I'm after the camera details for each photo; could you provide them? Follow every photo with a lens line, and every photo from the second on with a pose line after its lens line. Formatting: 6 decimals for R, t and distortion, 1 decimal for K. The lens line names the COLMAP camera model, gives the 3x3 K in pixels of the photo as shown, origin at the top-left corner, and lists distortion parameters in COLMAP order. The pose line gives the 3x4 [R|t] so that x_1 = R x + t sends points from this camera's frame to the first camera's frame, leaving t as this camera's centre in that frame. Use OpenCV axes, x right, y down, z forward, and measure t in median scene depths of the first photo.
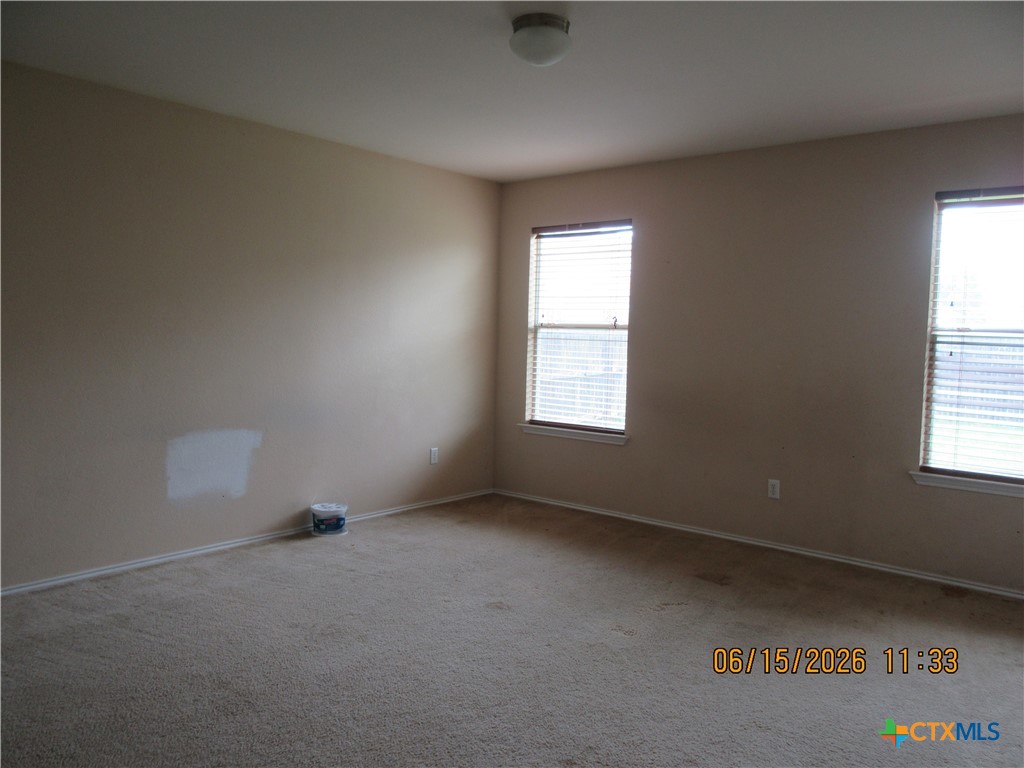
lens RADIAL K [[761.4, 0, 502.2], [0, 761.4, 385.2], [0, 0, 1]] dist [-0.034678, 0.007205]
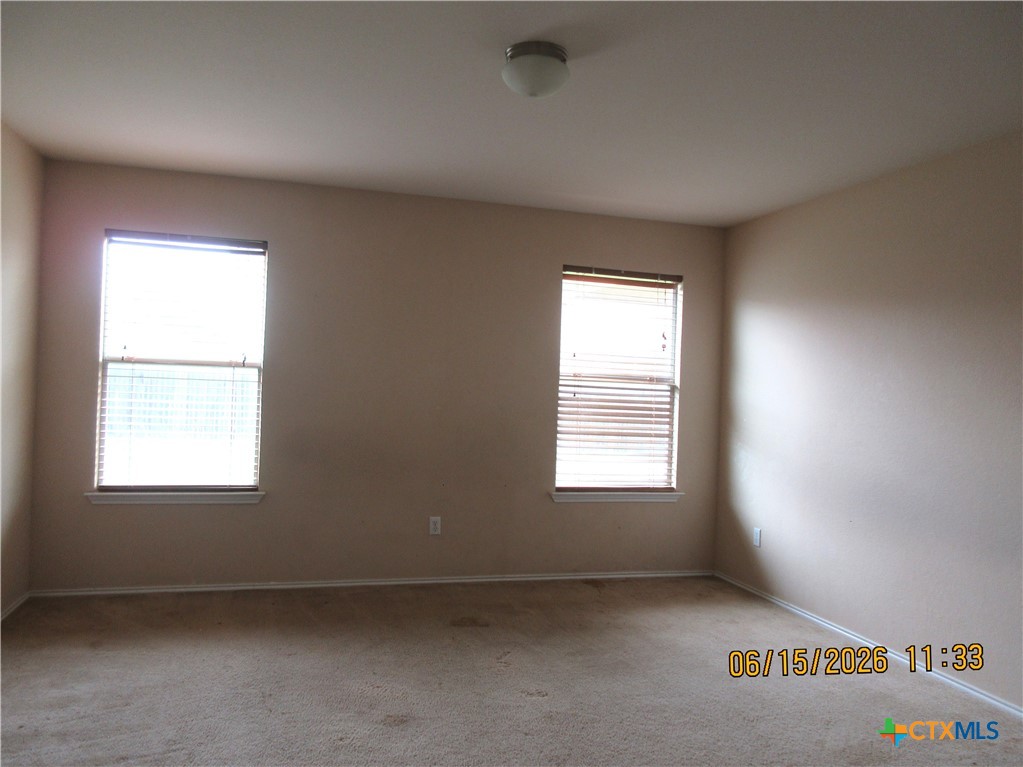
lens RADIAL K [[755.4, 0, 505.7], [0, 755.4, 385.4], [0, 0, 1]] dist [0.000244, -0.007513]
pose [[0.577338, -0.002685, 0.816501, -0.430281], [0.034837, 0.999165, -0.021347, -0.029445], [-0.815762, 0.040769, 0.576949, 0.318484]]
